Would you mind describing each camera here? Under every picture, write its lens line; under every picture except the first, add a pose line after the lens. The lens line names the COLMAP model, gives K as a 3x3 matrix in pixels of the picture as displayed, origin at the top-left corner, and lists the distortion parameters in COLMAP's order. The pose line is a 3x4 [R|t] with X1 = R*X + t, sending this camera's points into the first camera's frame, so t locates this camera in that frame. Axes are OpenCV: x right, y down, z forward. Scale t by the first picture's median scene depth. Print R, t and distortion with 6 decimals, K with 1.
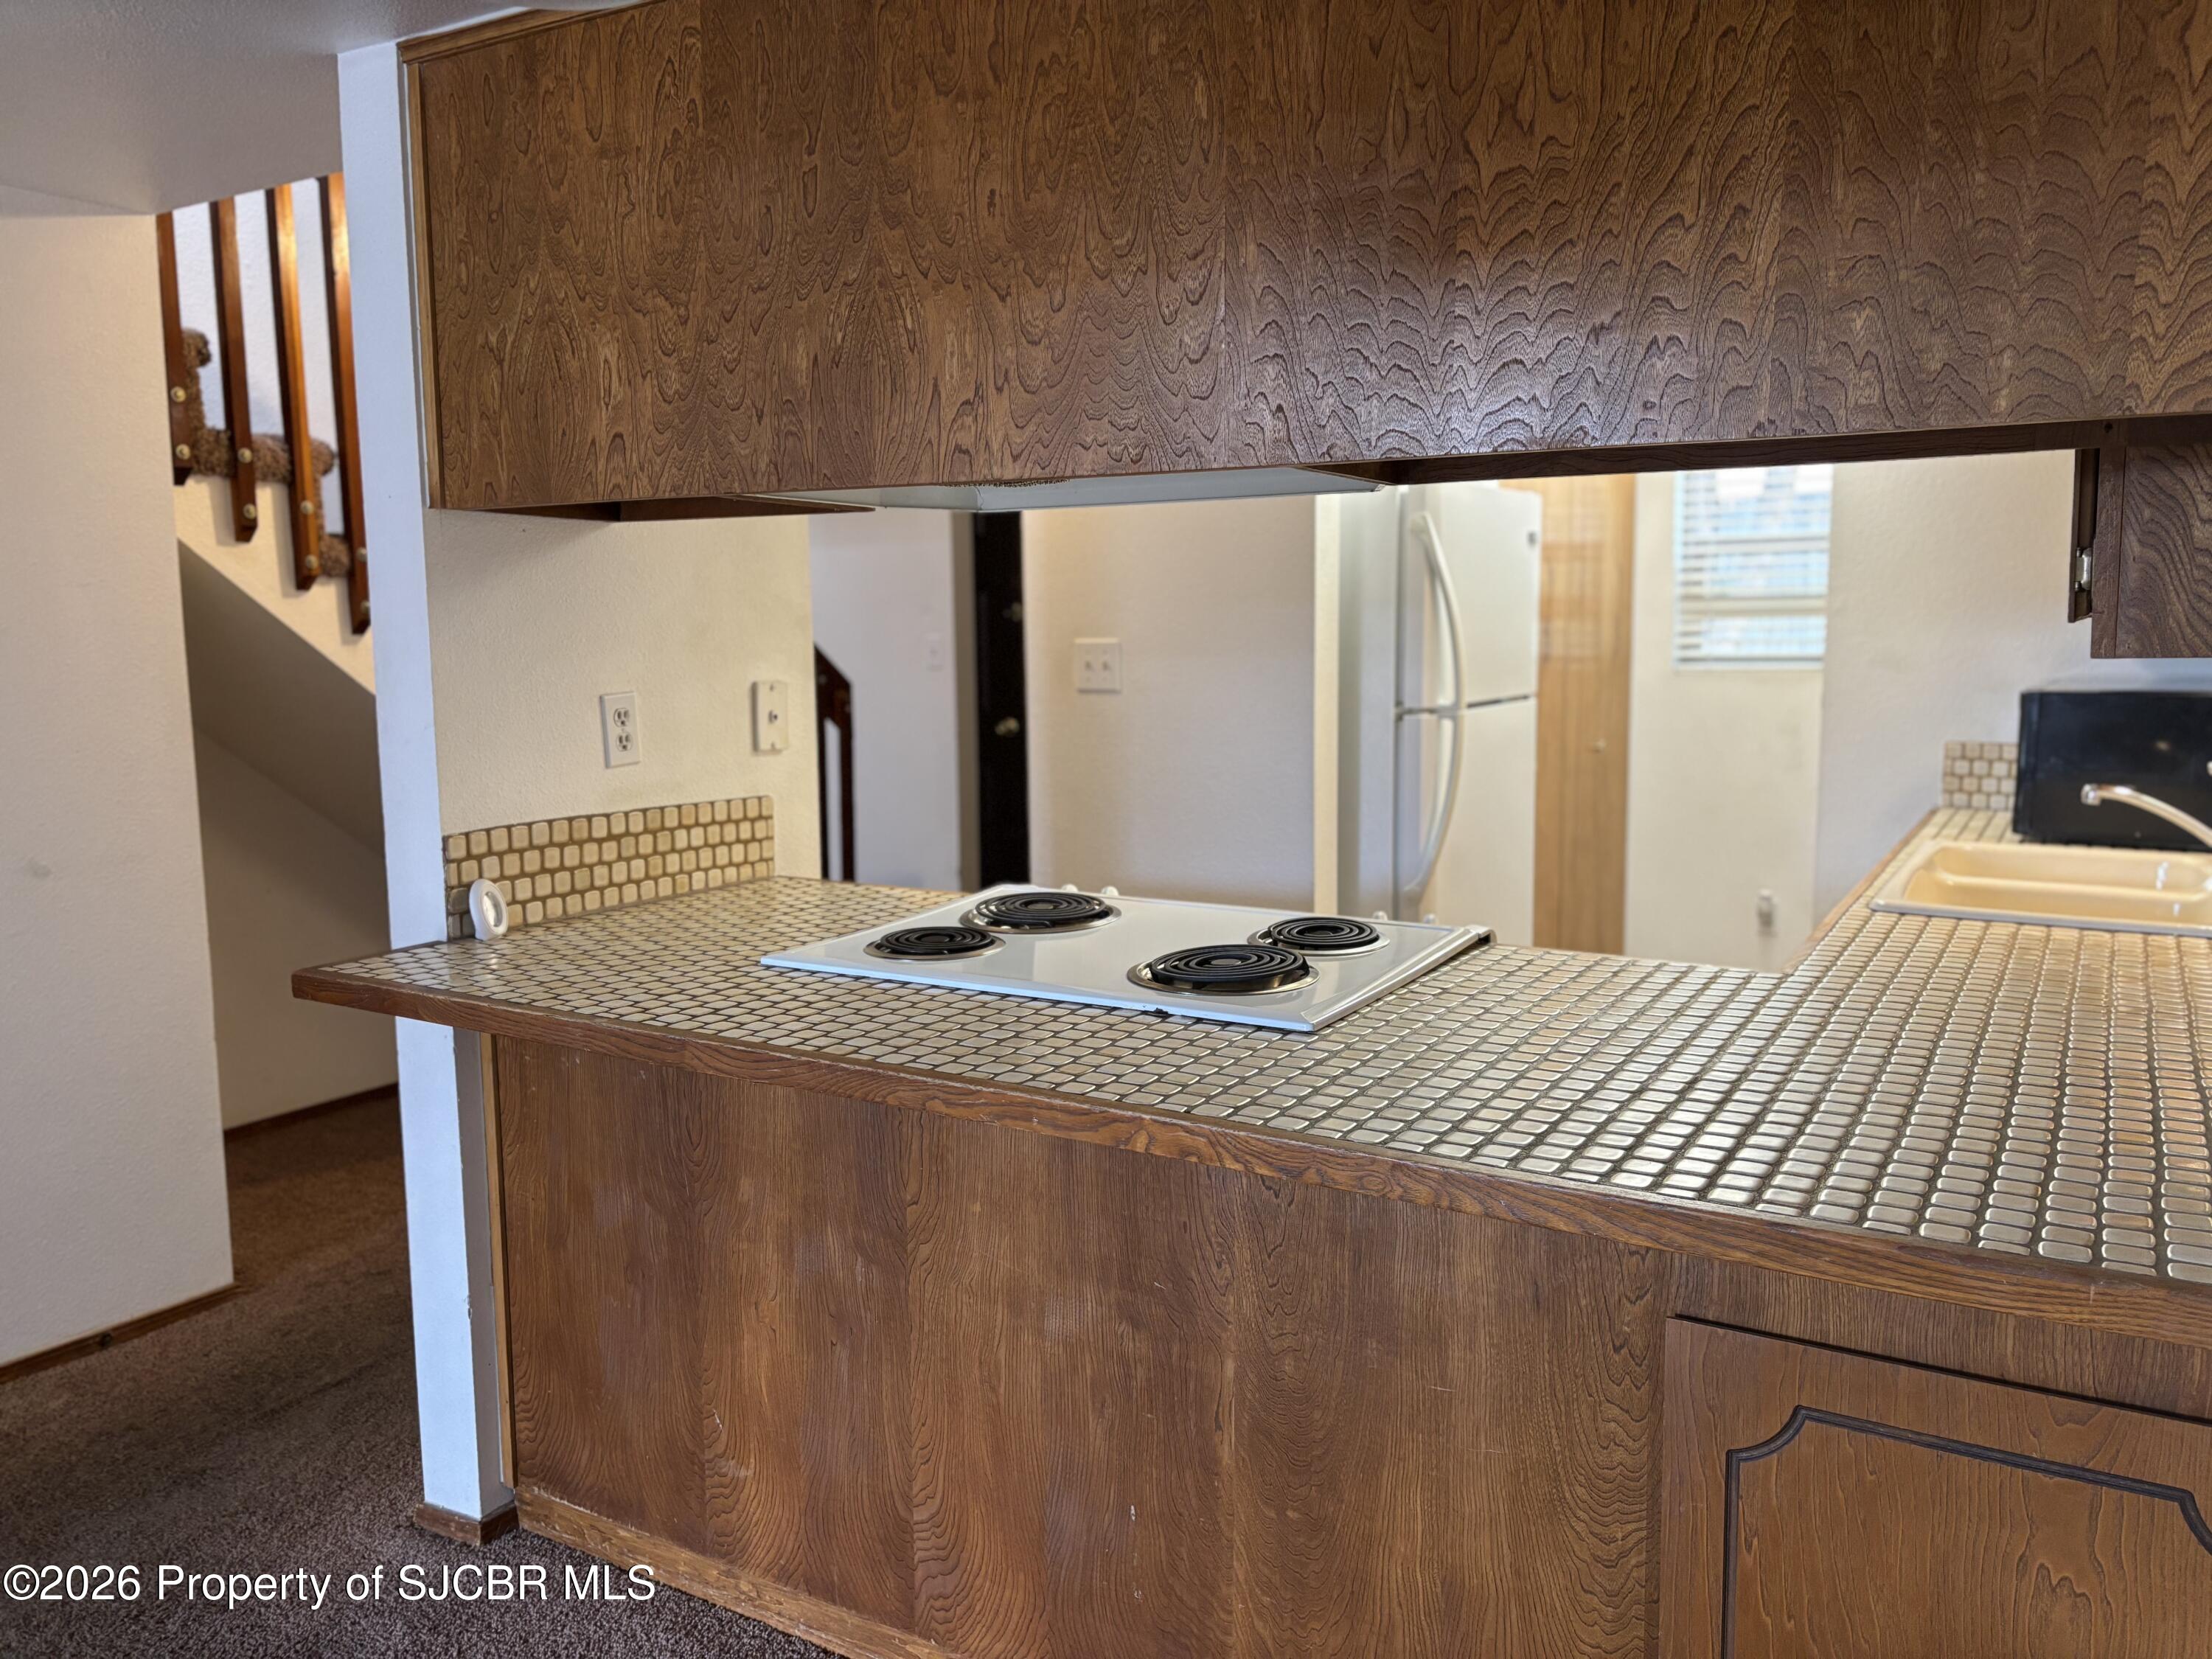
lens RADIAL K [[1674.6, 0, 1121.7], [0, 1674.6, 833.3], [0, 0, 1]] dist [0.043772, -0.053651]
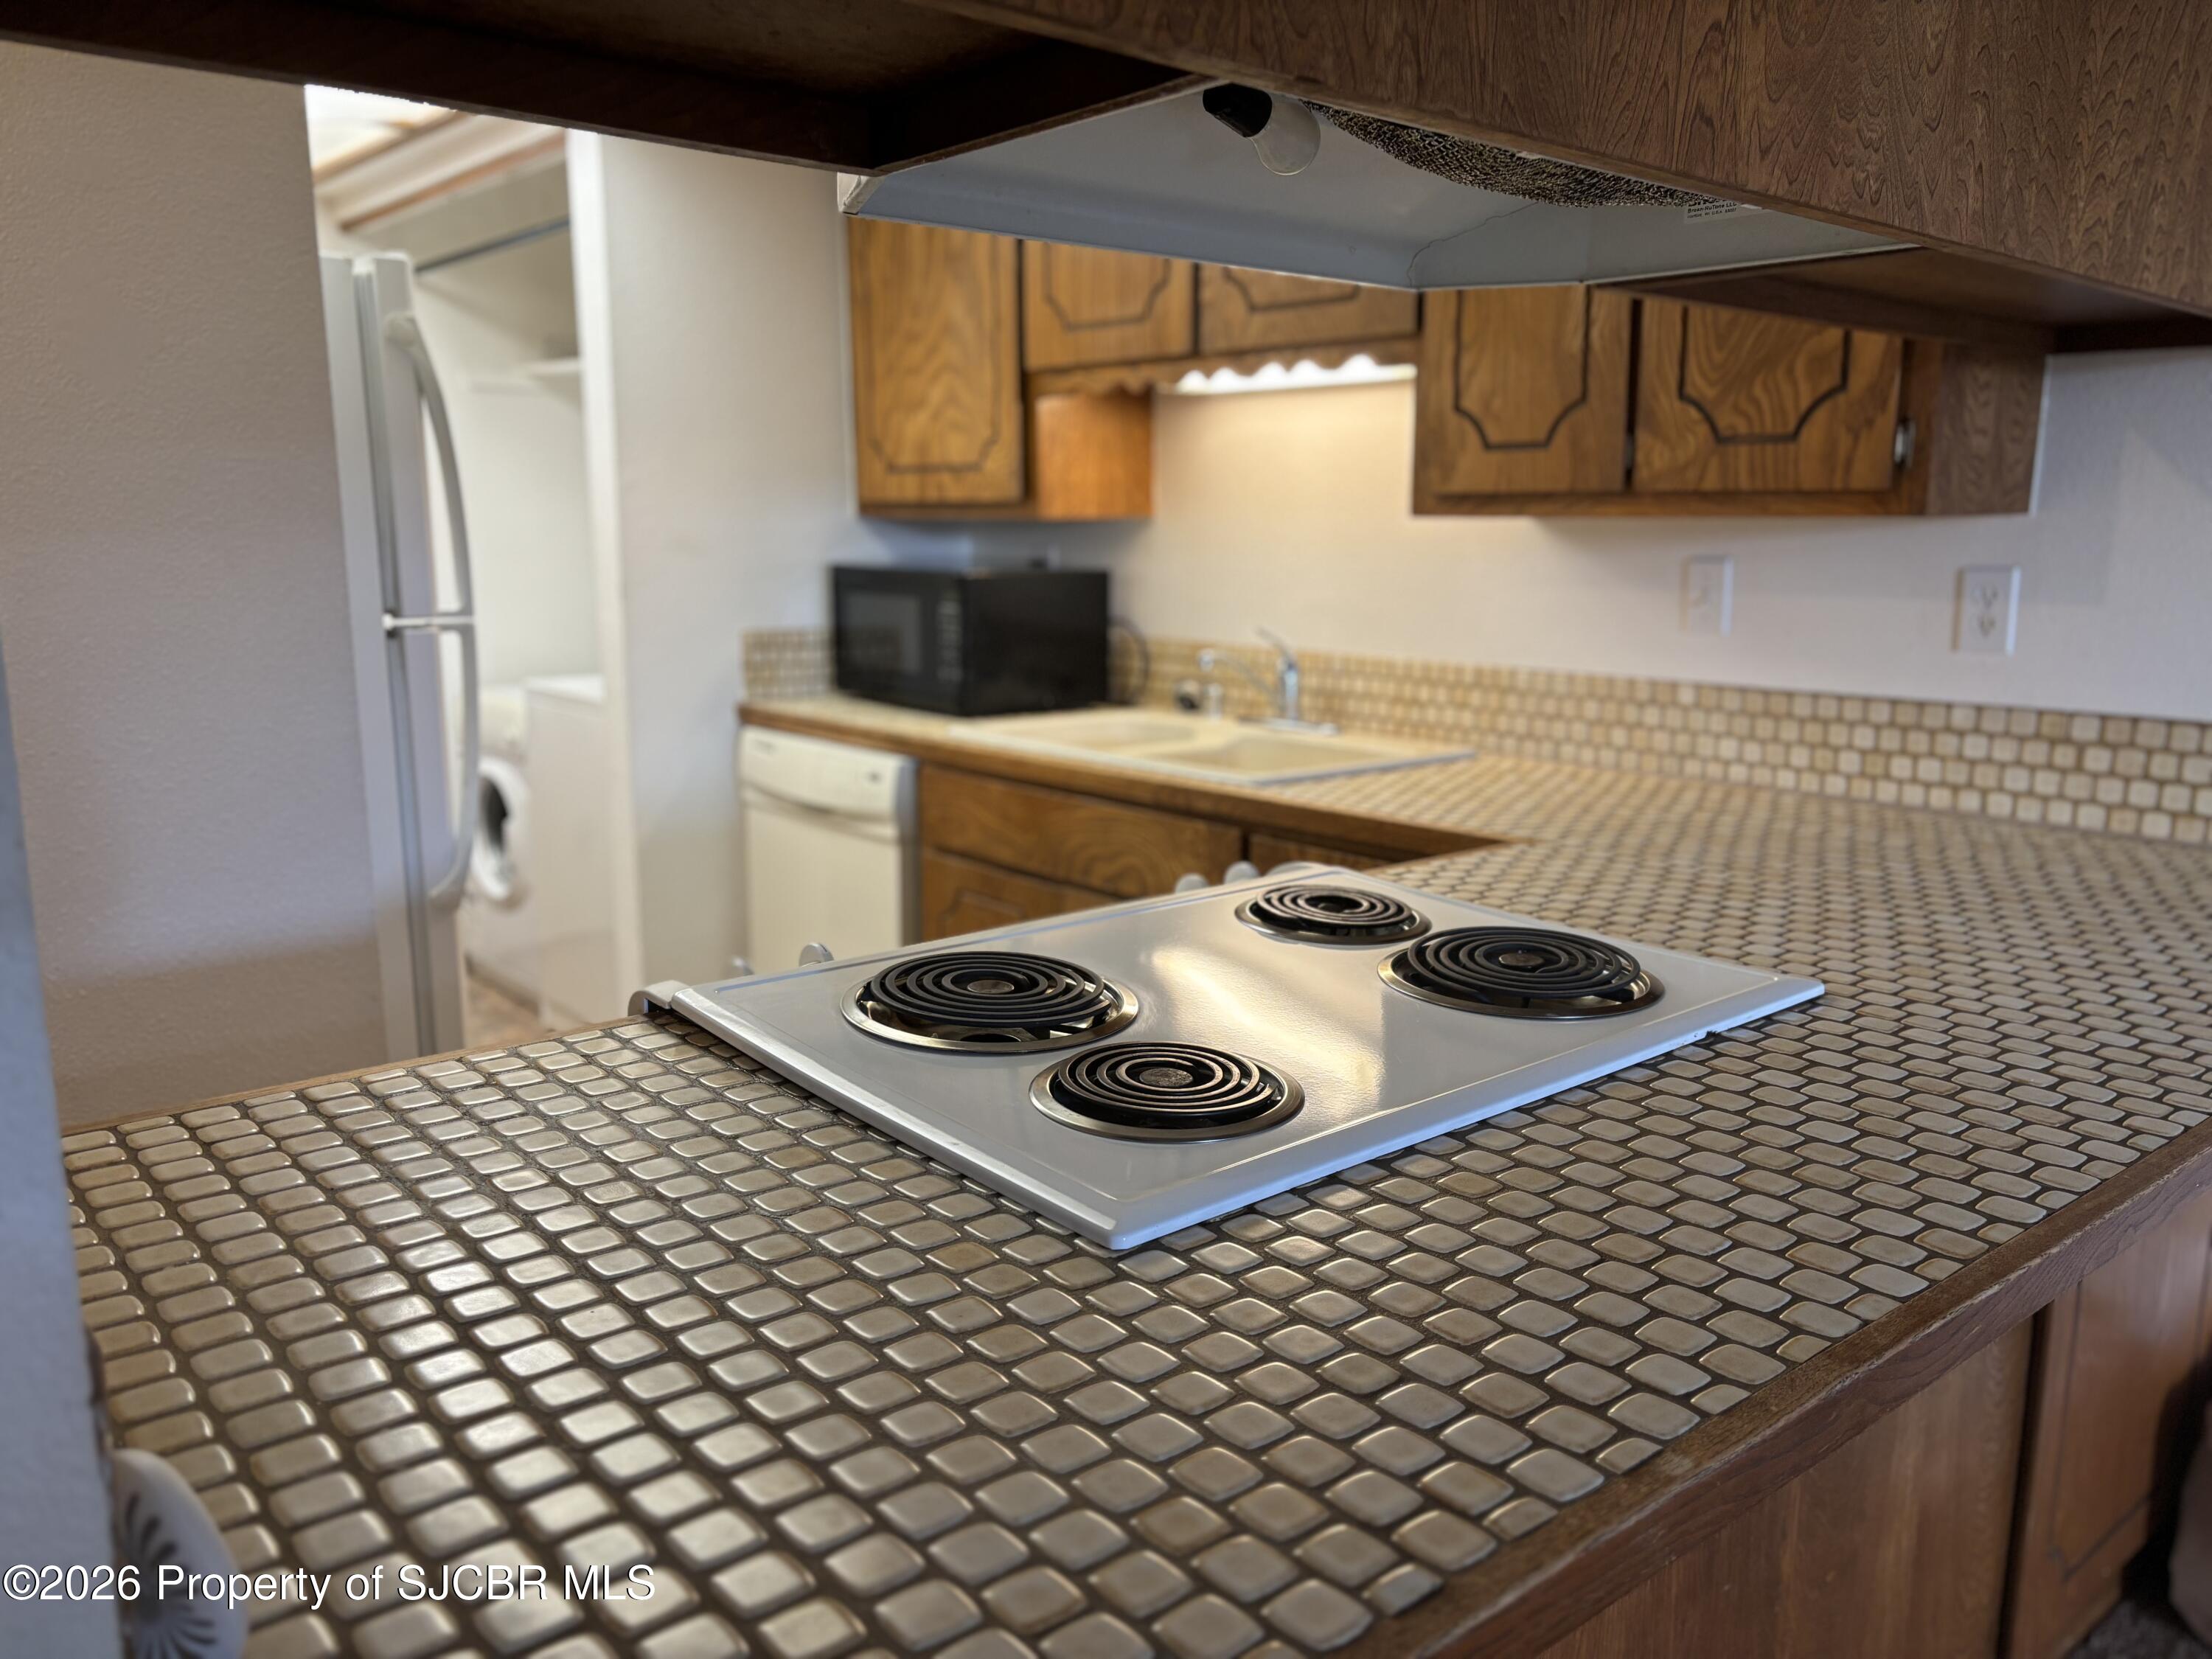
lens RADIAL K [[1674.6, 0, 1113.5], [0, 1674.6, 848.5], [0, 0, 1]] dist [0.043772, -0.053651]
pose [[0.327705, -0.174922, 0.928446, -0.626149], [0.115075, 0.982784, 0.144543, -0.084083], [-0.937746, 0.059473, 0.342192, 0.887889]]
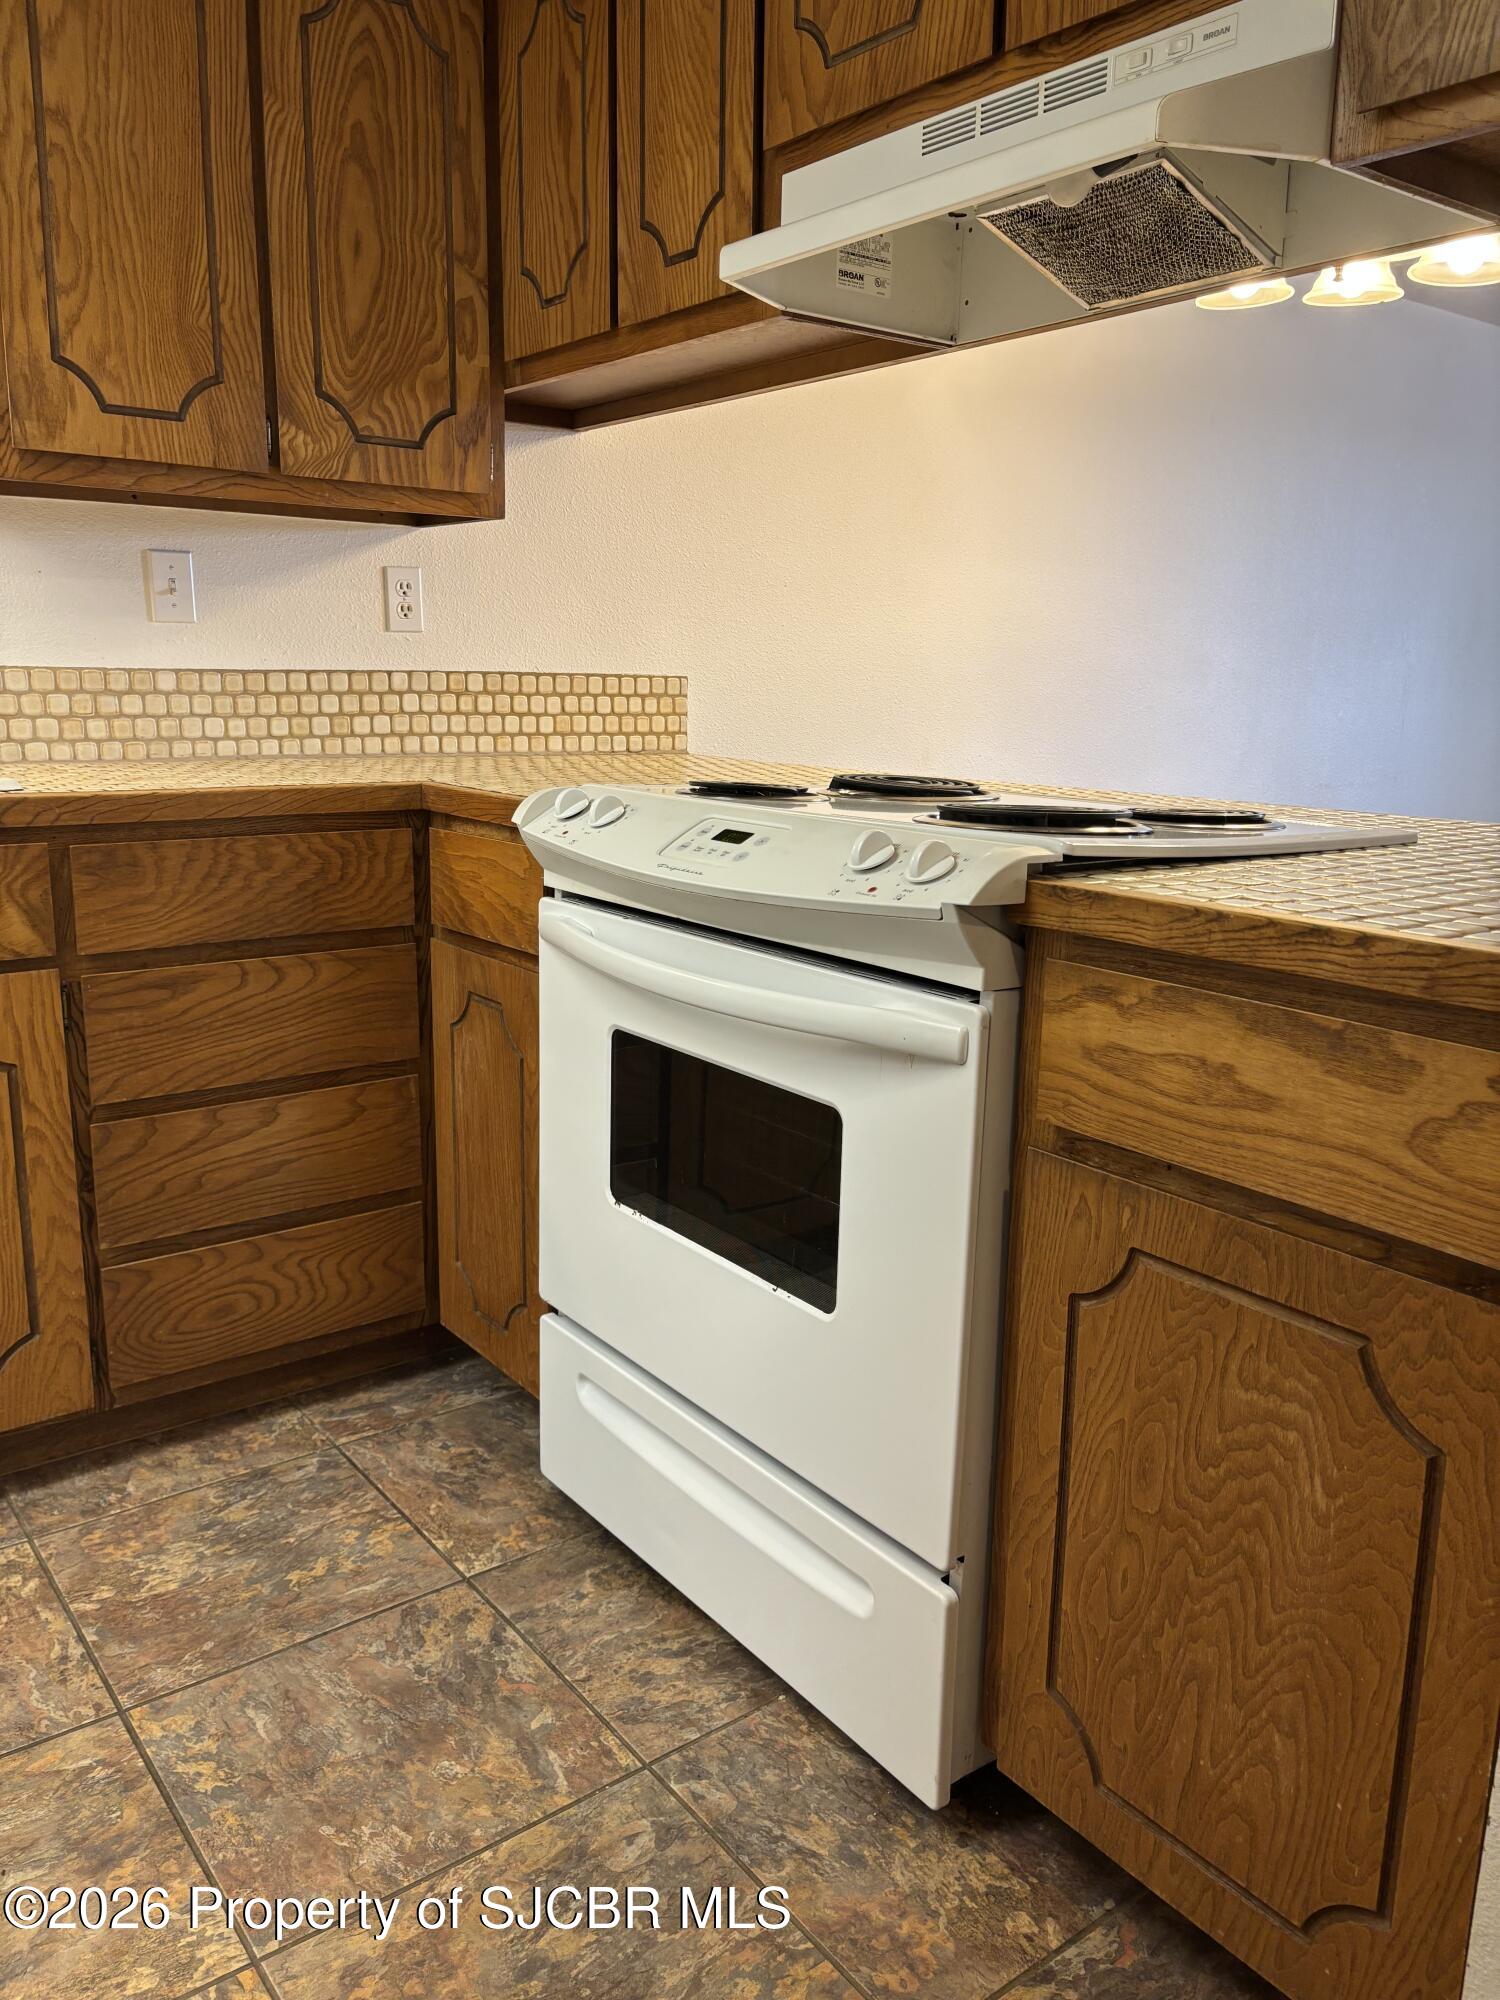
lens RADIAL K [[1514.1, 0, 764.6], [0, 1514.1, 1003.4], [0, 0, 1]] dist [0.043772, -0.053651]
pose [[-0.927944, -0.083062, 0.363347, -0.215616], [0.042722, 0.944724, 0.325072, -0.097524], [-0.370264, 0.317172, -0.873102, 1.855016]]
